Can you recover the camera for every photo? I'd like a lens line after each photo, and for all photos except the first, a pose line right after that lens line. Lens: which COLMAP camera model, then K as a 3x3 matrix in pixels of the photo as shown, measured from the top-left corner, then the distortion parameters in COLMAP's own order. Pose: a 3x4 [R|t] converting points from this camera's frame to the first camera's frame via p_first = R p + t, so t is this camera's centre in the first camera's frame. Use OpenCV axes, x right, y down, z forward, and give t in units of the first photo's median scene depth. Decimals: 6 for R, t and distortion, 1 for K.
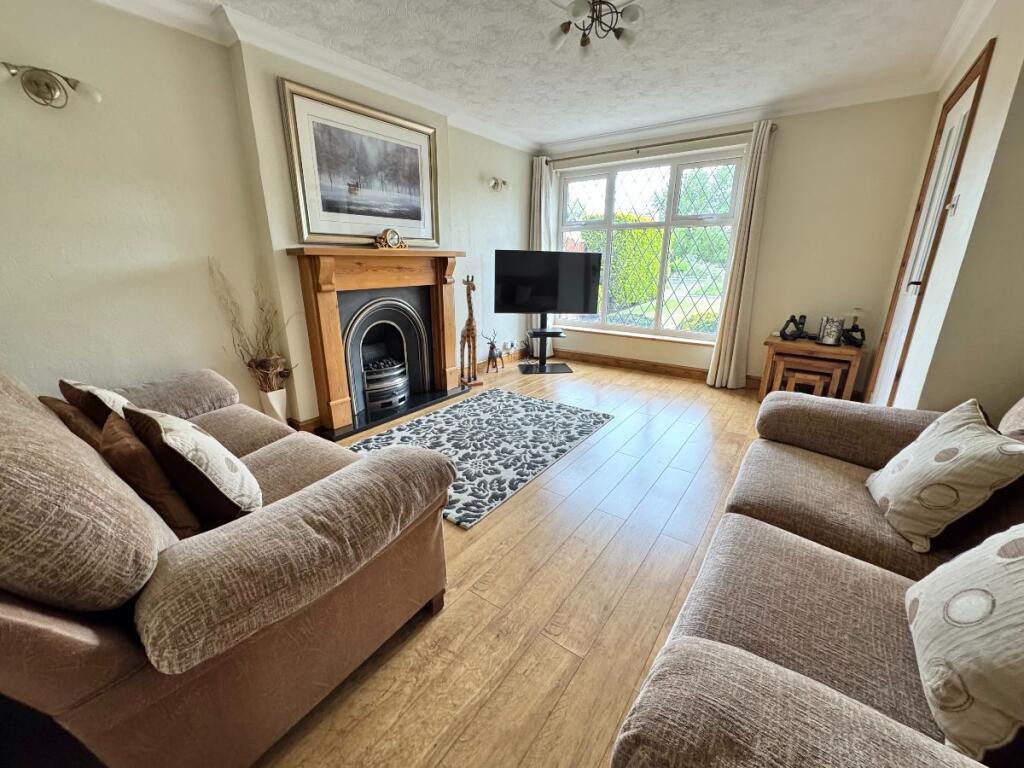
lens RADIAL K [[408.5, 0, 510.5], [0, 408.5, 382.8], [0, 0, 1]] dist [0.000696, 0.000112]
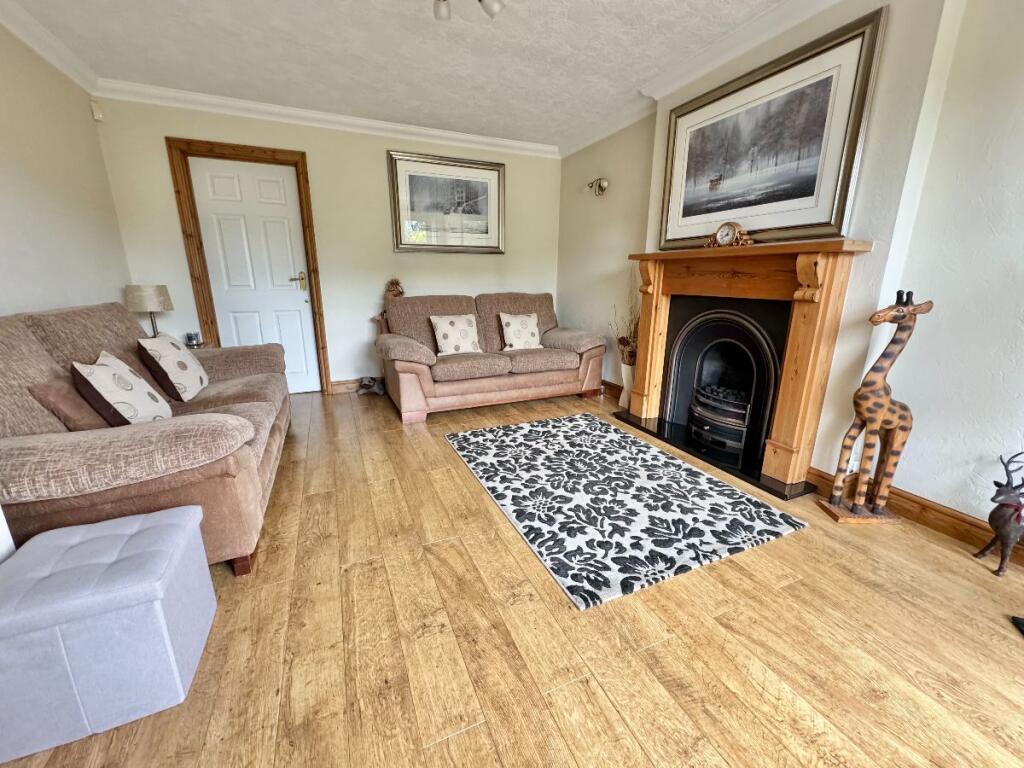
lens RADIAL K [[408.5, 0, 510.5], [0, 408.5, 382.8], [0, 0, 1]] dist [0.000696, 0.000112]
pose [[-0.498601, 0.215082, -0.839724, 0.651639], [-0.254594, 0.889667, 0.379044, -0.298251], [0.828600, 0.402781, -0.388830, 1.098104]]
